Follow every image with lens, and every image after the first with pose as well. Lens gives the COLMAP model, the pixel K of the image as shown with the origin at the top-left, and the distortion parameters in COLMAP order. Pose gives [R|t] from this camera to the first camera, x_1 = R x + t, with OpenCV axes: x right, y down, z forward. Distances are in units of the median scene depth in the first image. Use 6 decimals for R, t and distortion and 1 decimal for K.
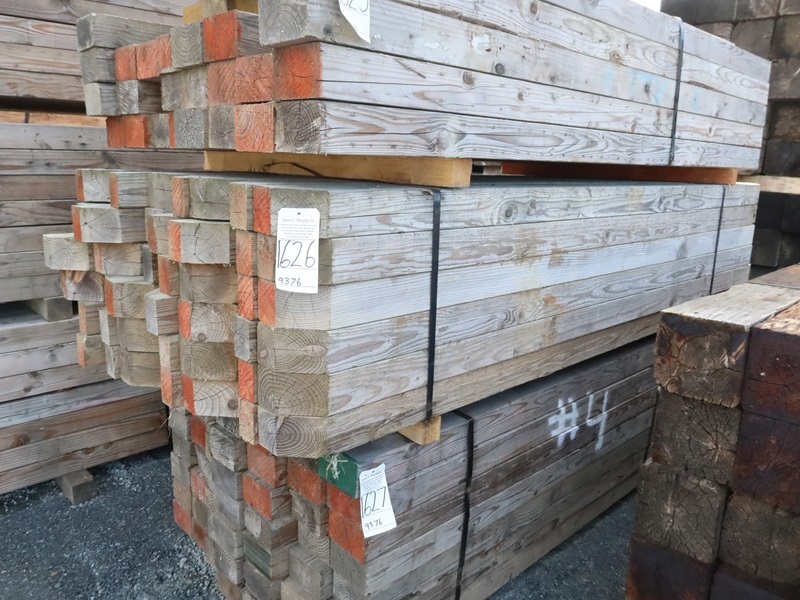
lens RADIAL K [[624.2, 0, 400.5], [0, 624.2, 297.5], [0, 0, 1]] dist [-0.028227, 0.011793]
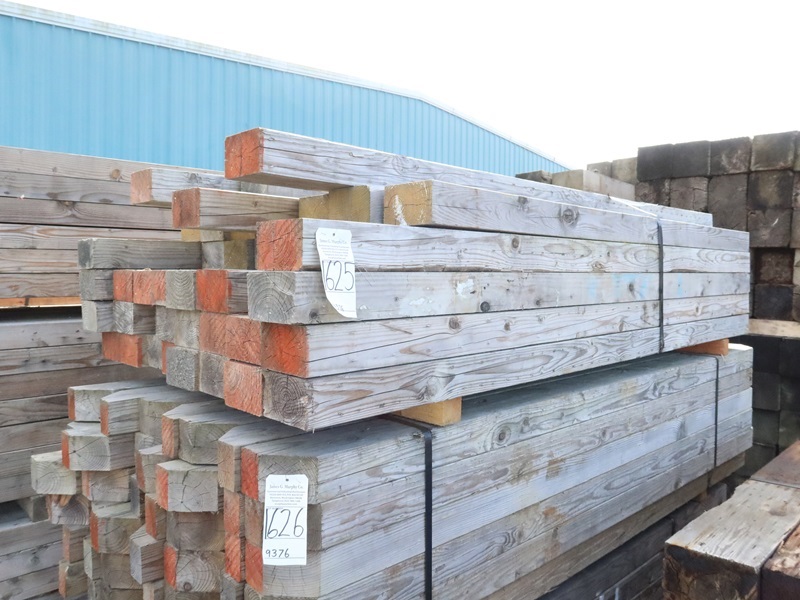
lens RADIAL K [[624.2, 0, 399.2], [0, 624.2, 296.3], [0, 0, 1]] dist [-0.028227, 0.011793]
pose [[0.999623, -0.027449, 0.000805, 0.015333], [0.027152, 0.983554, -0.178563, -0.175201], [0.004110, 0.178517, 0.983928, -0.011833]]
